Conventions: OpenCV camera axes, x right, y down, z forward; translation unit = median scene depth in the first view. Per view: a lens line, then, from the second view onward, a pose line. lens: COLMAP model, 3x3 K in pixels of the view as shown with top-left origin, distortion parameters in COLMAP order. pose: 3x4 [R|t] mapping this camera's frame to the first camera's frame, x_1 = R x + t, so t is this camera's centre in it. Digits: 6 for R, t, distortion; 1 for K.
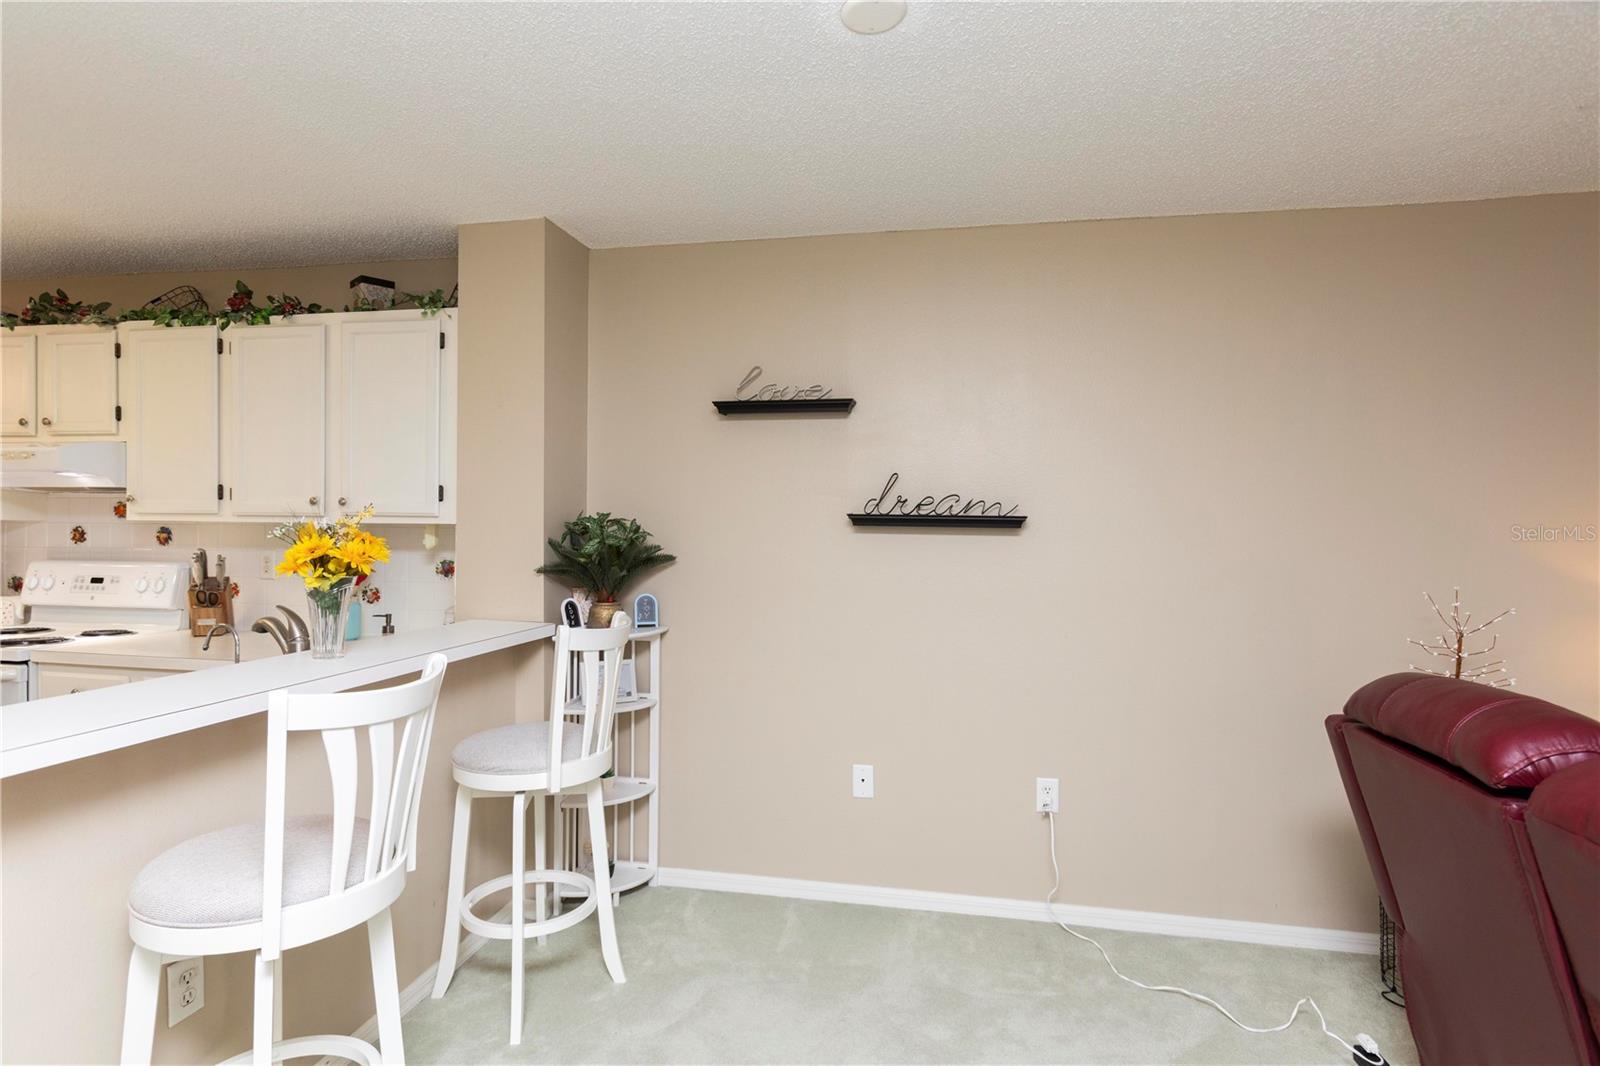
lens RADIAL K [[838.6, 0, 811.3], [0, 838.6, 543.4], [0, 0, 1]] dist [0.002190, 0.000877]
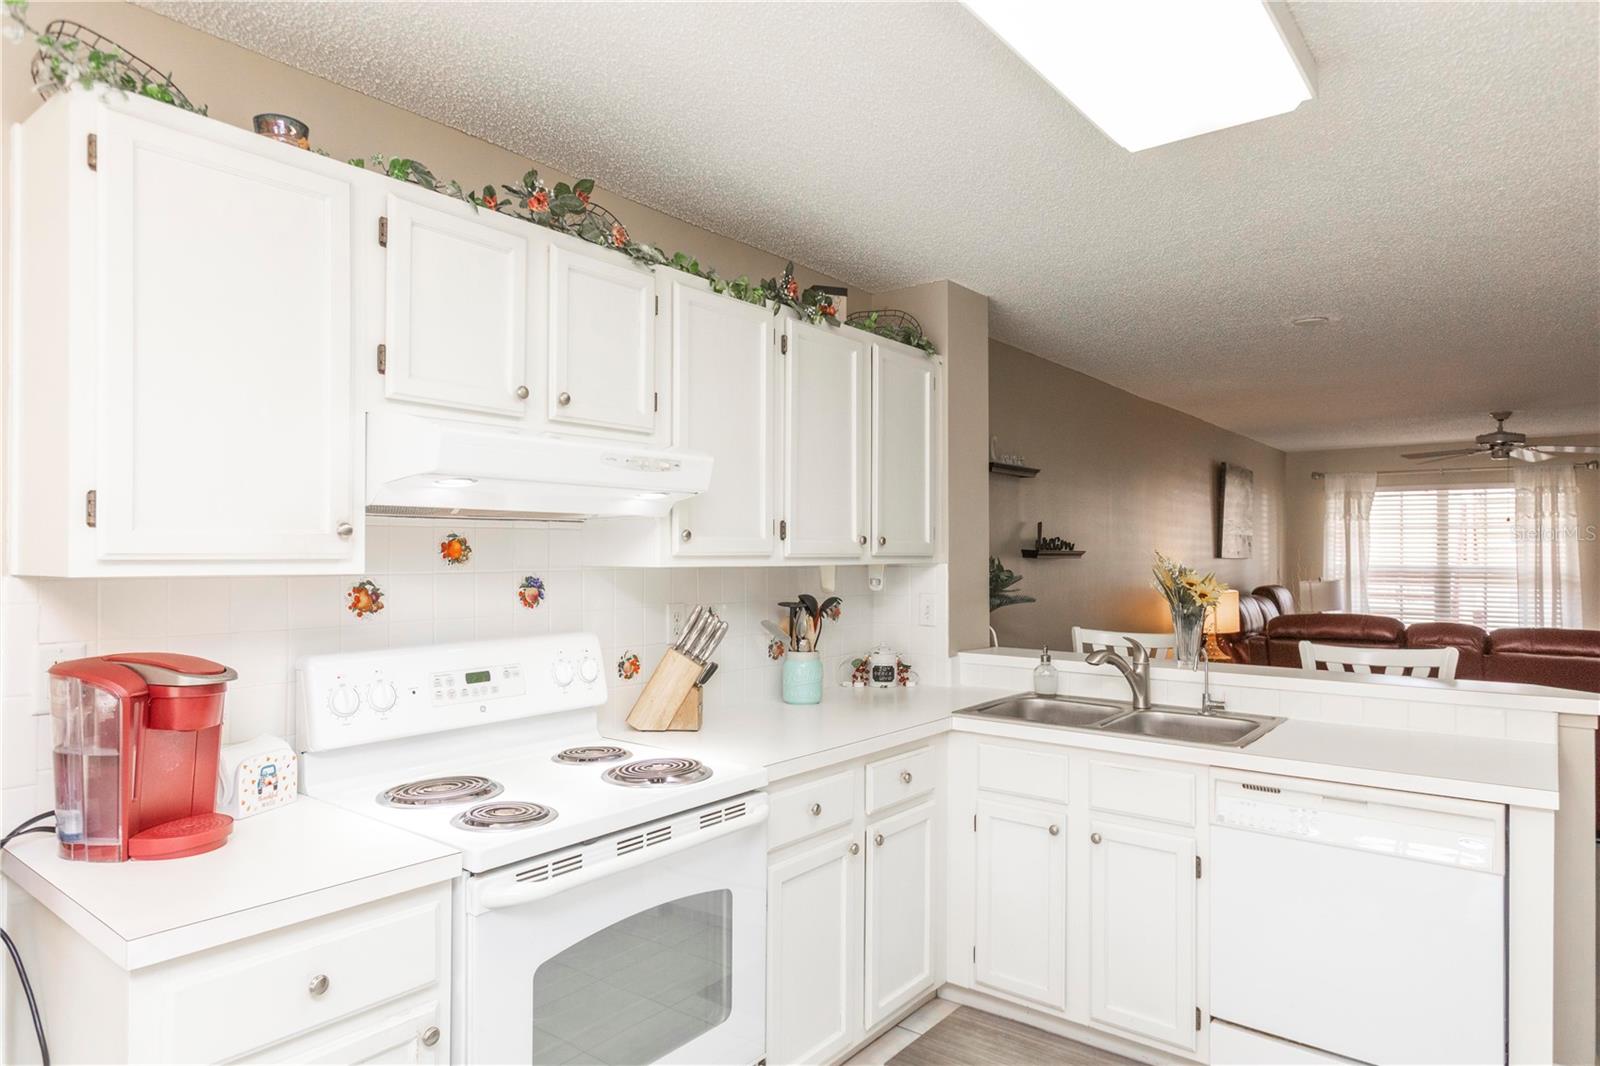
lens RADIAL K [[951.0, 0, 800.0], [0, 951.0, 535.3], [0, 0, 1]] dist [-0.005400, -0.000909]
pose [[0.468057, 0.003551, 0.883691, -1.394754], [0.015787, 0.999799, -0.012379, -0.041235], [-0.883557, 0.019745, 0.467907, 0.550949]]
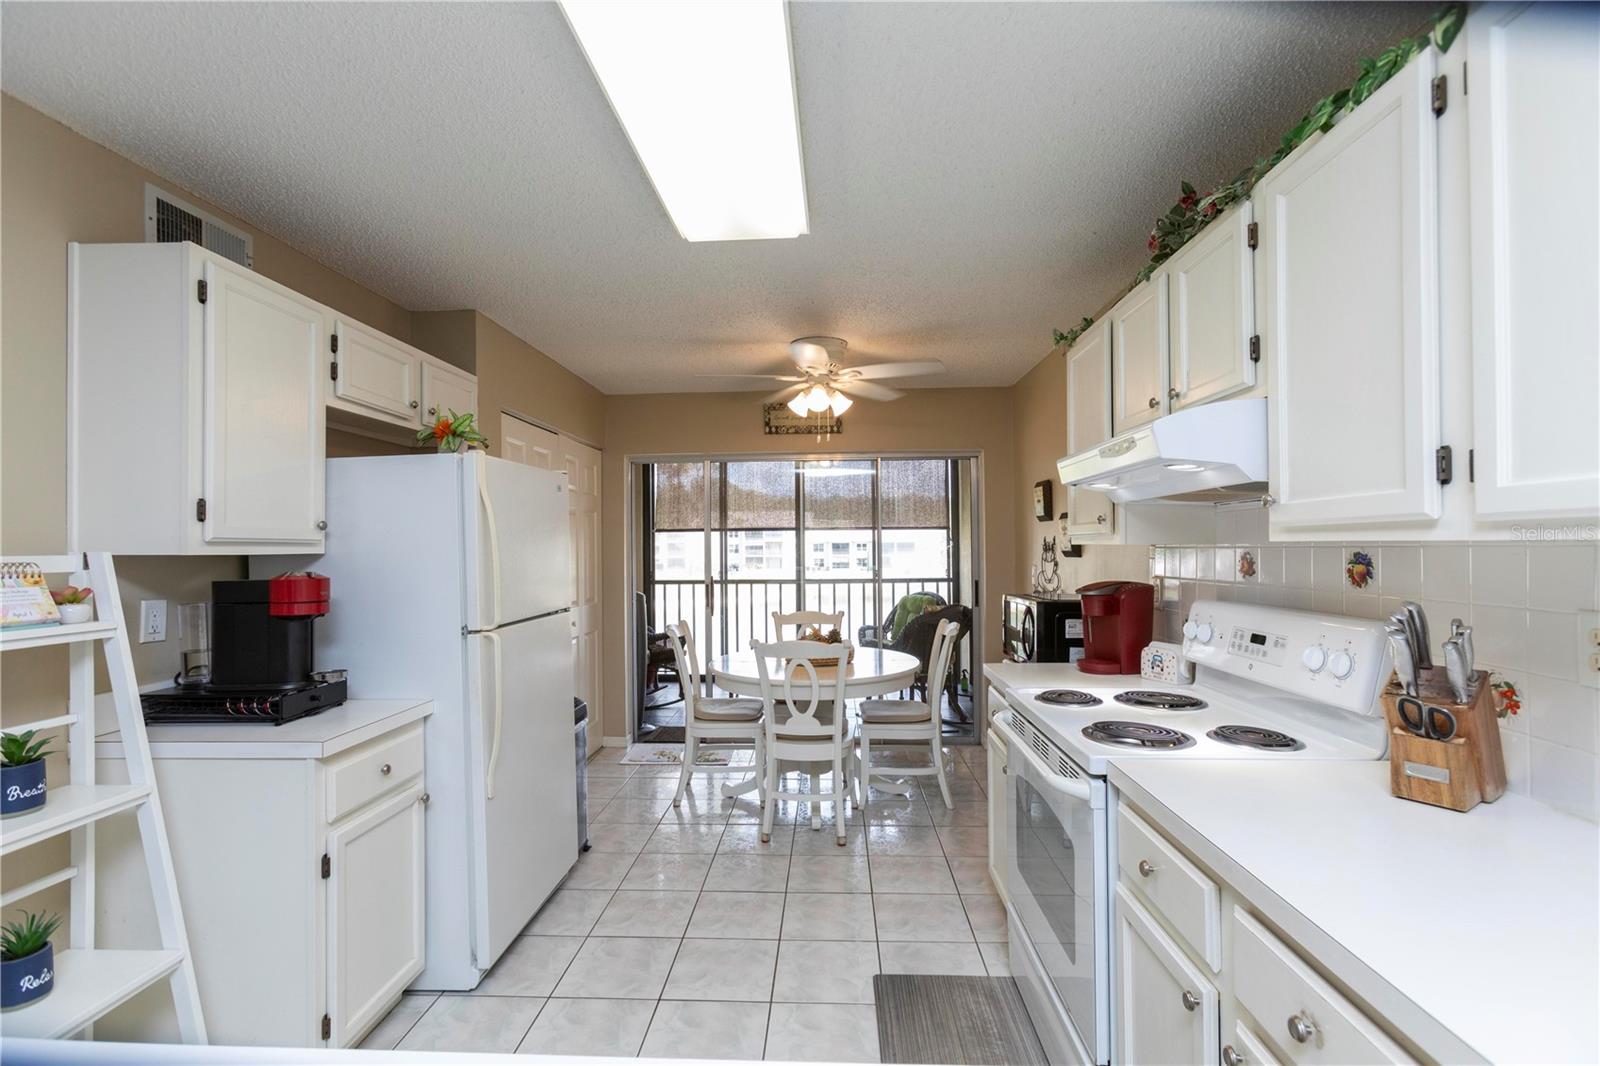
lens RADIAL K [[714.7, 0, 805.7], [0, 714.7, 540.8], [0, 0, 1]] dist [-0.001794, 0.007342]
pose [[0.146034, -0.021632, -0.989043, -0.400004], [-0.006808, 0.999715, -0.022871, -0.015349], [0.989256, 0.010073, 0.145845, 0.631531]]
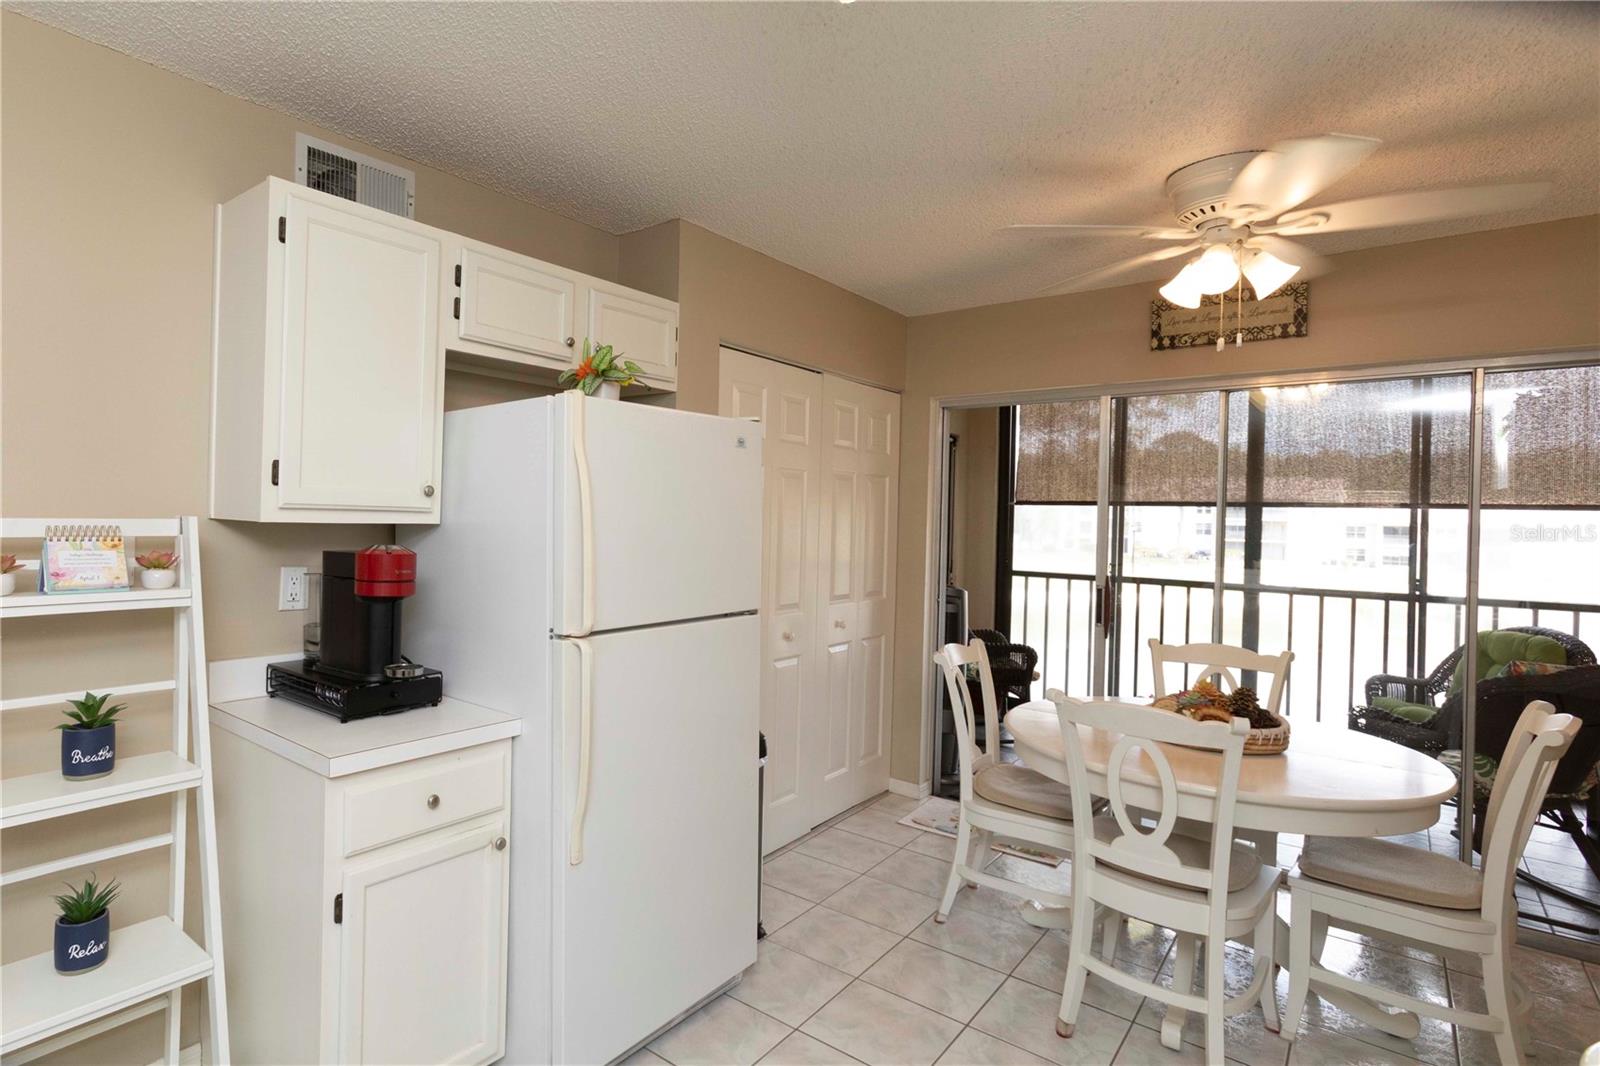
lens RADIAL K [[824.6, 0, 695.6], [0, 824.6, 517.0], [0, 0, 1]] dist [-0.003771, 0.004146]
pose [[-0.500287, -0.019435, -0.865642, -0.658746], [-0.045595, 0.998952, 0.003923, -0.032924], [0.864659, 0.041432, -0.500649, 0.788118]]
